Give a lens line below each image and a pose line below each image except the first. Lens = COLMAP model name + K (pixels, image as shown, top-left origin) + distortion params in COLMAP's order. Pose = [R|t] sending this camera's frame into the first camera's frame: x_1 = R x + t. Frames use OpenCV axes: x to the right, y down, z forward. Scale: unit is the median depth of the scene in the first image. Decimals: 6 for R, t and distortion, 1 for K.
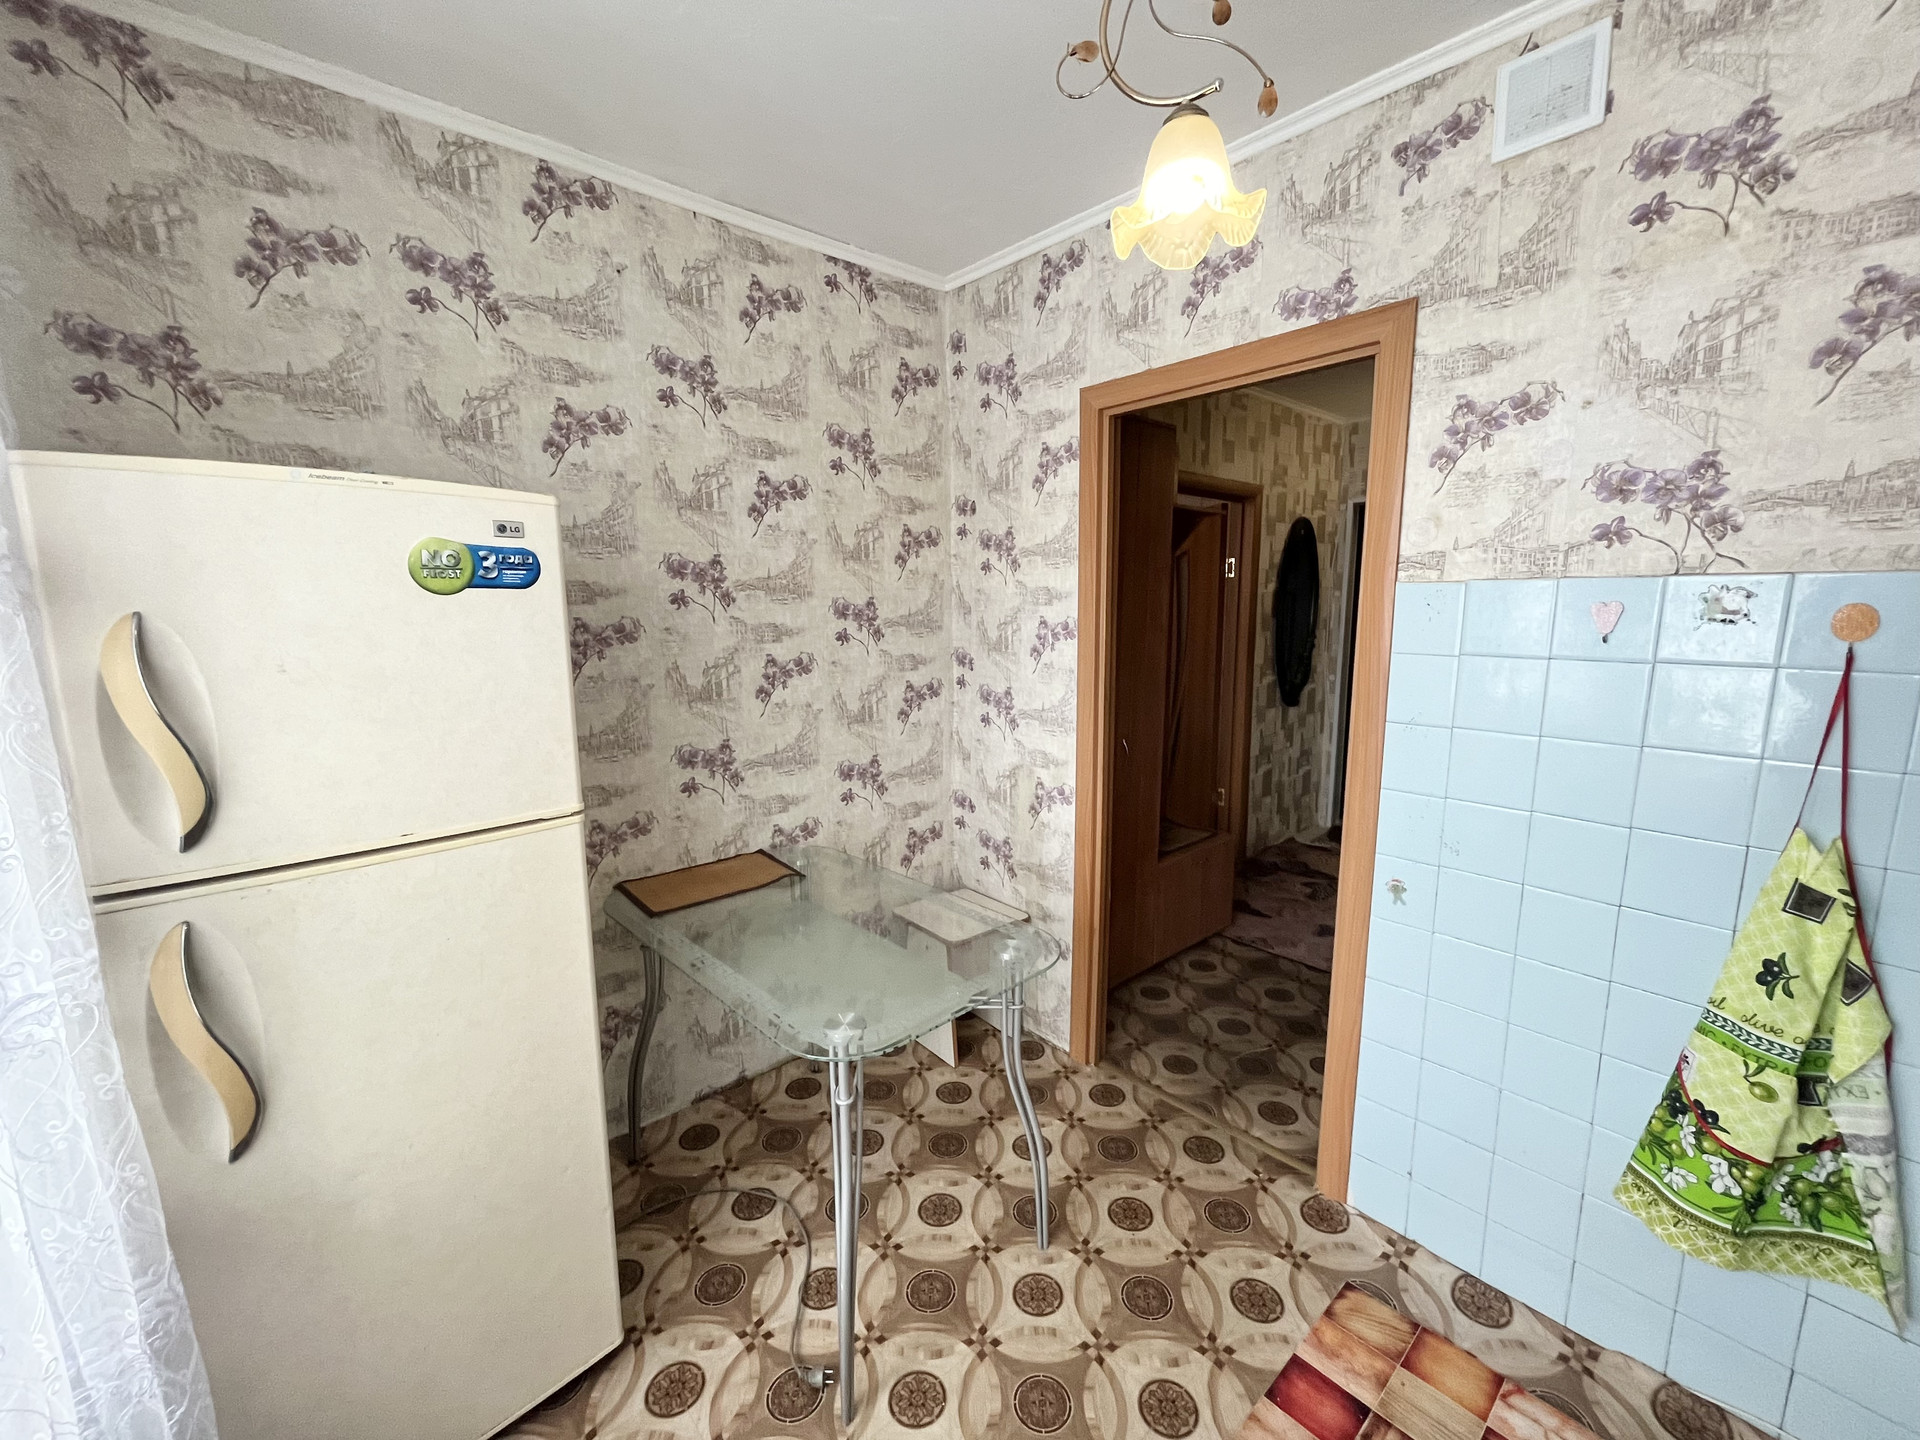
lens RADIAL K [[773.4, 0, 962.0], [0, 773.4, 730.3], [0, 0, 1]] dist [0.008886, 0.000073]
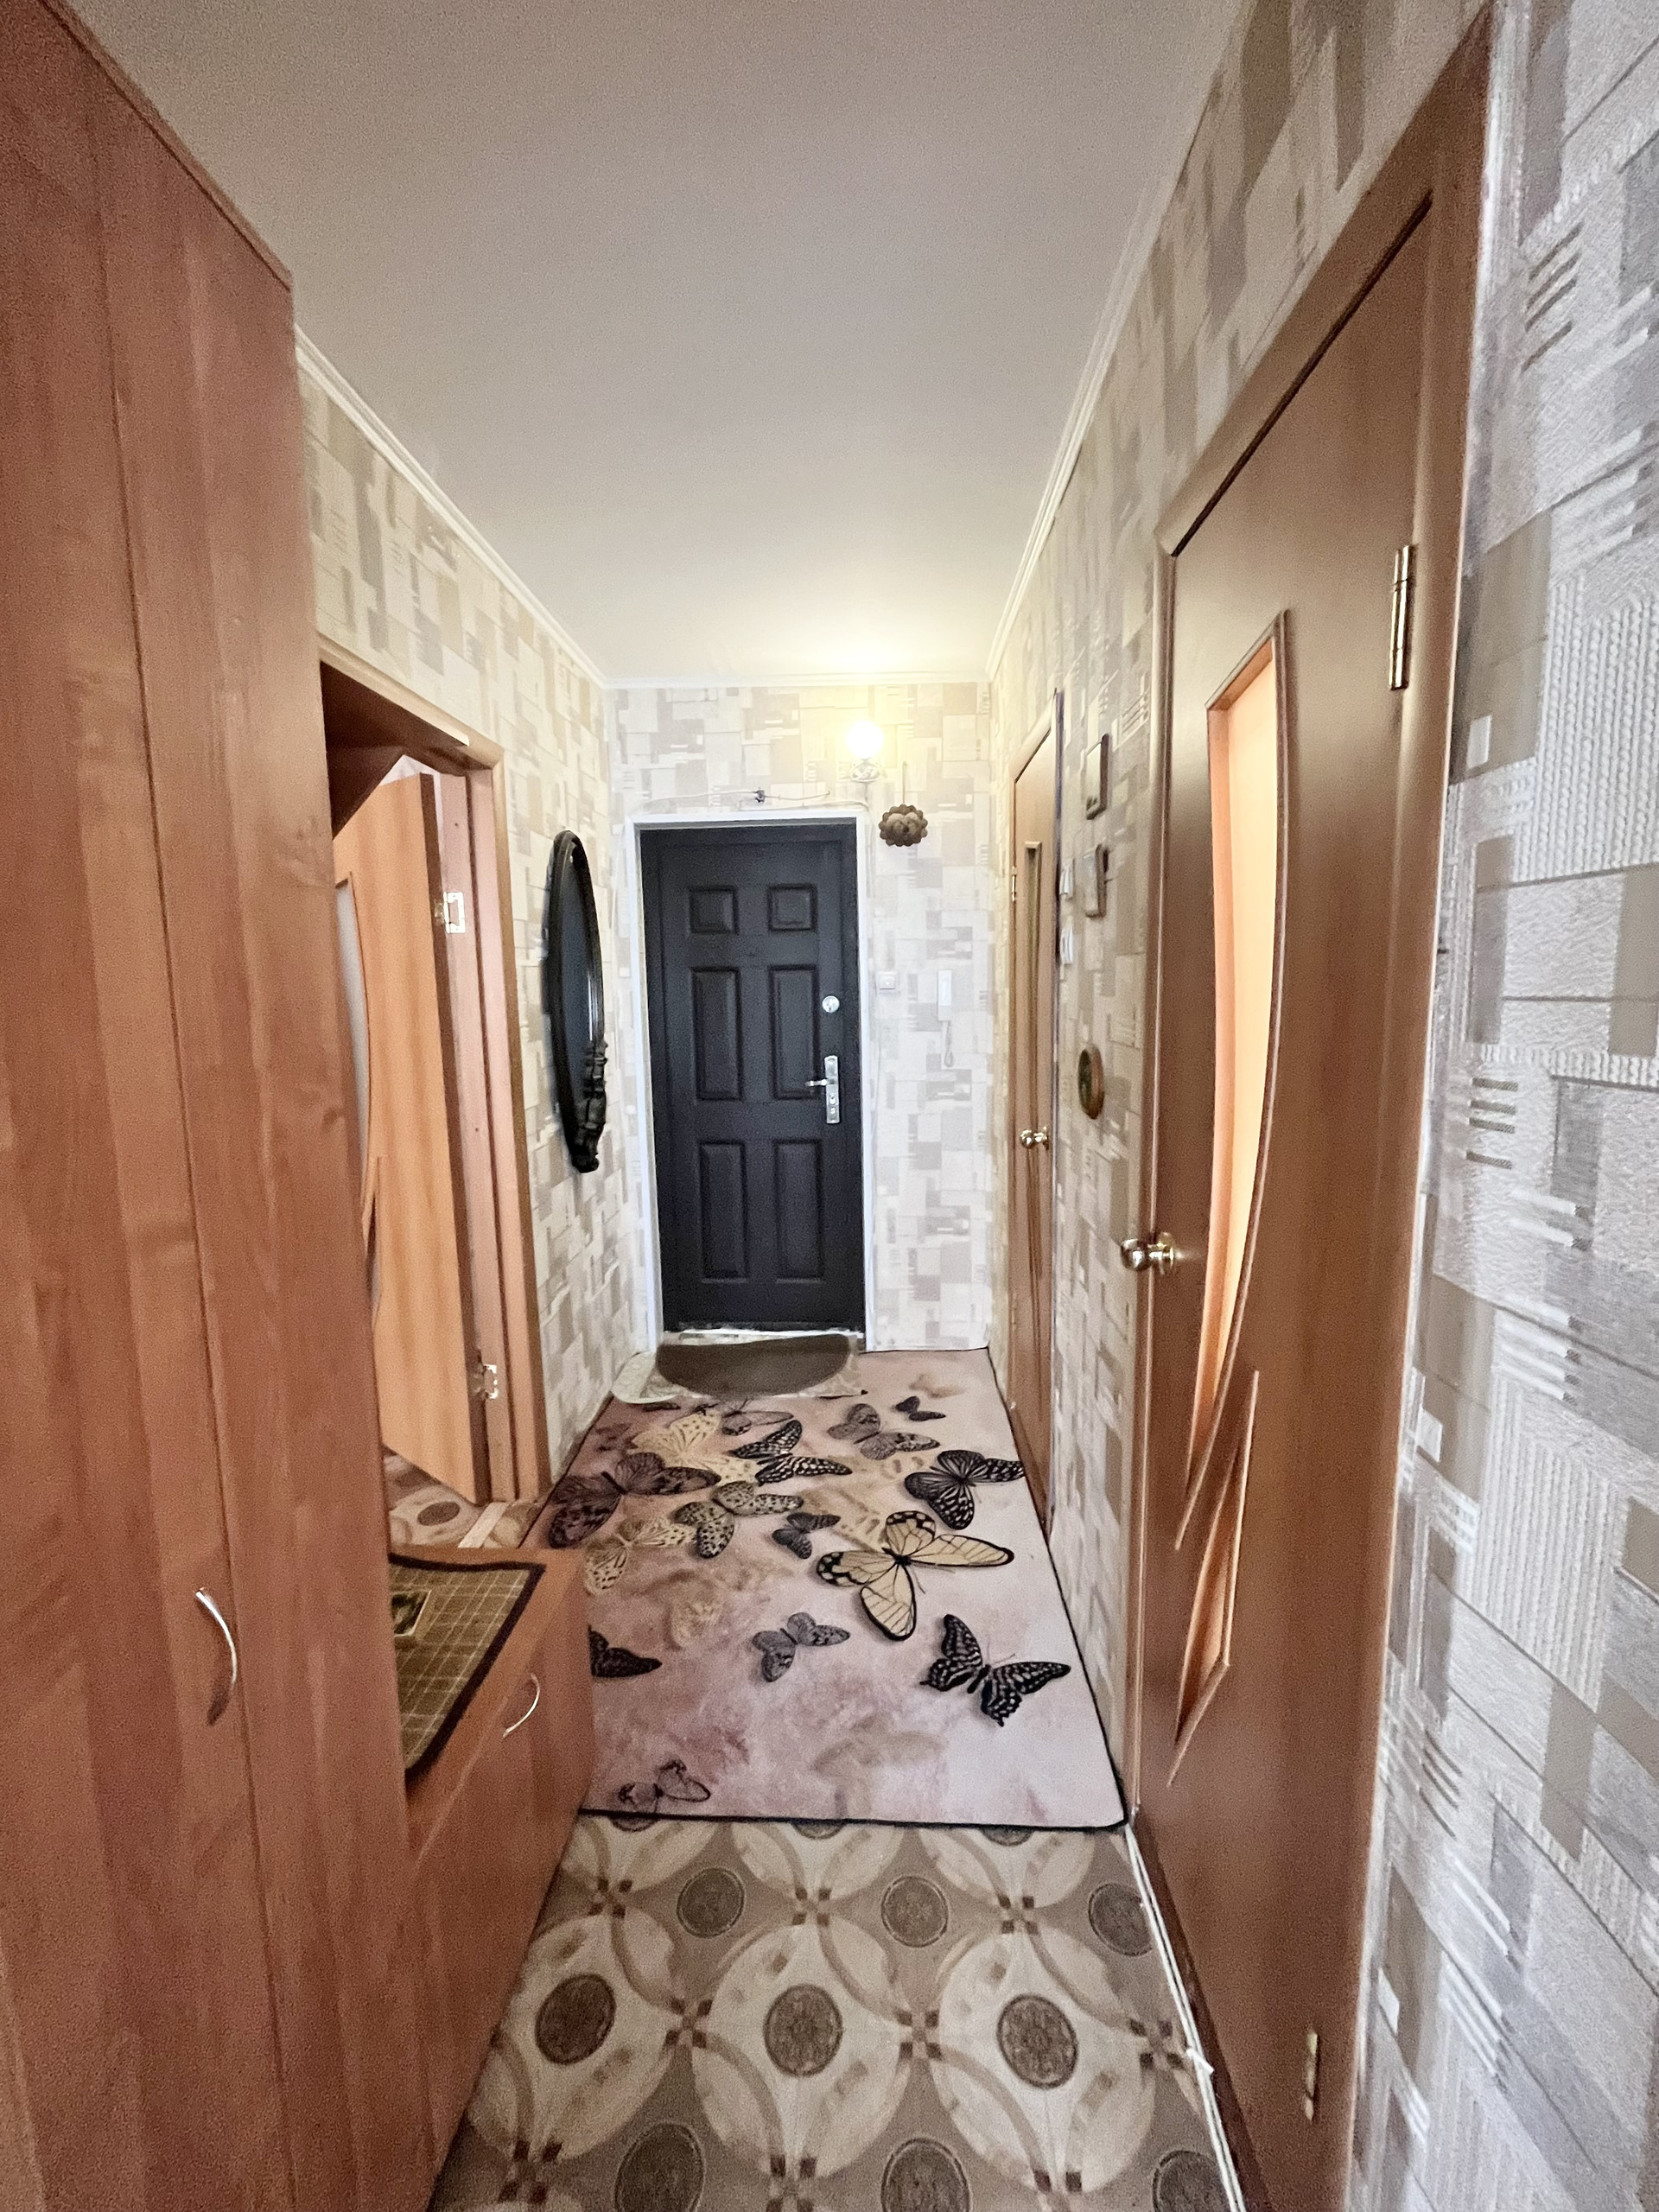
lens RADIAL K [[891.0, 0, 827.7], [0, 891.0, 1099.3], [0, 0, 1]] dist [0.008886, 0.000073]
pose [[0.703080, -0.092652, 0.705049, 0.103995], [0.124344, 0.992219, 0.006393, -0.066882], [-0.700155, 0.083174, 0.709130, 0.434335]]
